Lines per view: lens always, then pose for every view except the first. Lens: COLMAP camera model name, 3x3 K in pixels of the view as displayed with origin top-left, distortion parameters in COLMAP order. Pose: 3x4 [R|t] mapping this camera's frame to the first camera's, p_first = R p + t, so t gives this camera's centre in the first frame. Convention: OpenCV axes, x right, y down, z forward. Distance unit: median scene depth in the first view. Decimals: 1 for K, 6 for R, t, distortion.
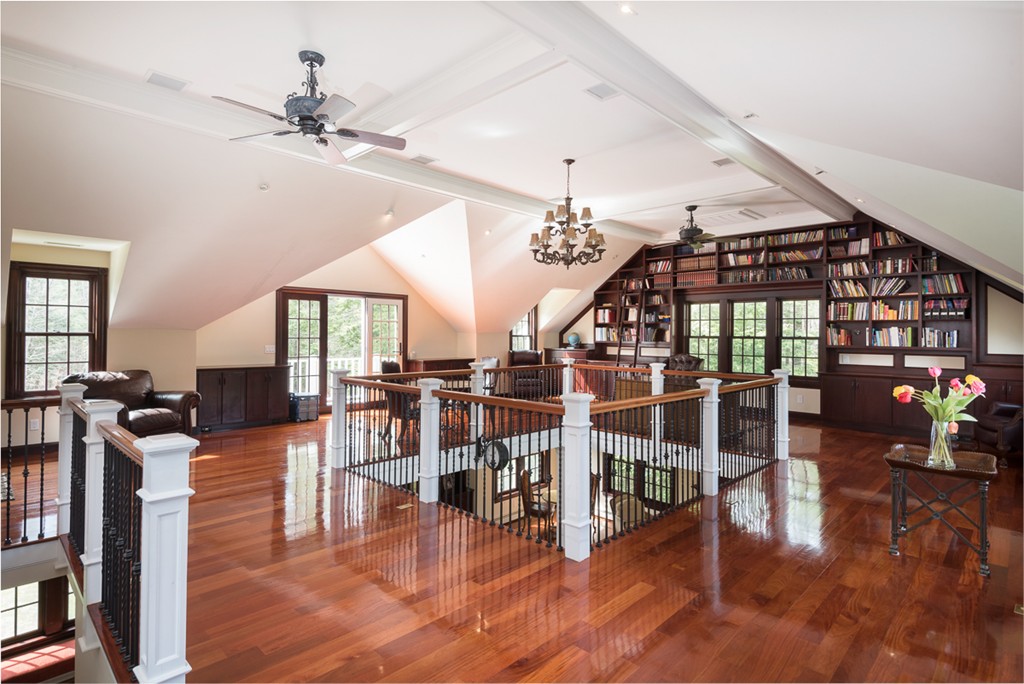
lens RADIAL K [[490.9, 0, 509.7], [0, 490.9, 327.8], [0, 0, 1]] dist [0.095194, -0.000071]
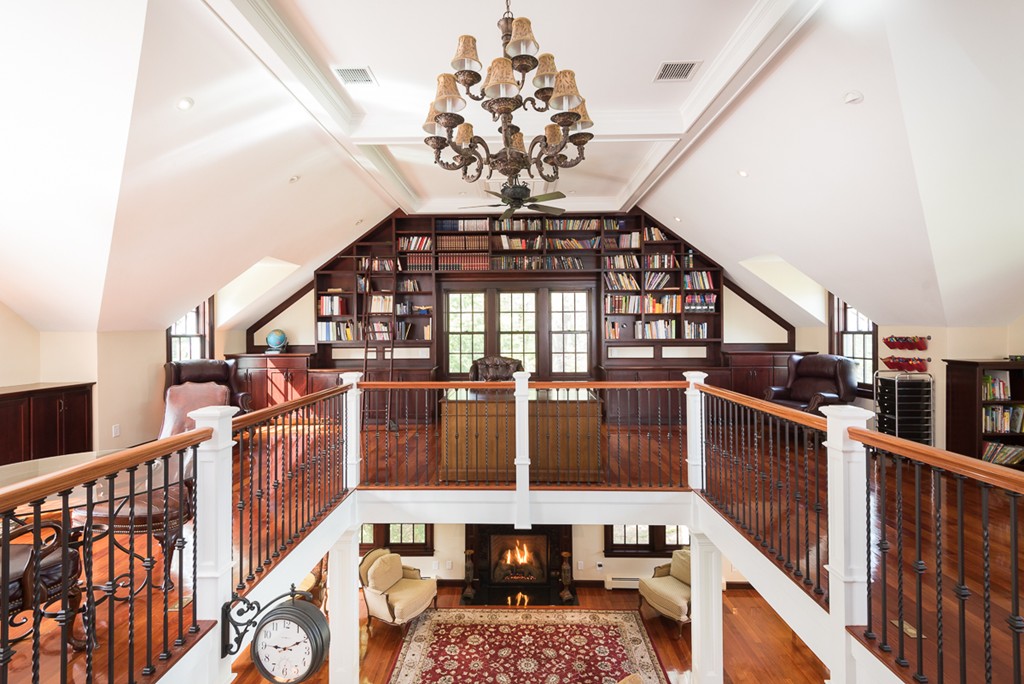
lens RADIAL K [[490.9, 0, 509.7], [0, 490.9, 327.8], [0, 0, 1]] dist [0.095194, -0.000071]
pose [[0.745240, -0.007850, 0.666750, -0.122783], [0.003482, 0.999963, 0.007882, 0.004349], [-0.666787, -0.003552, 0.745240, 0.388777]]
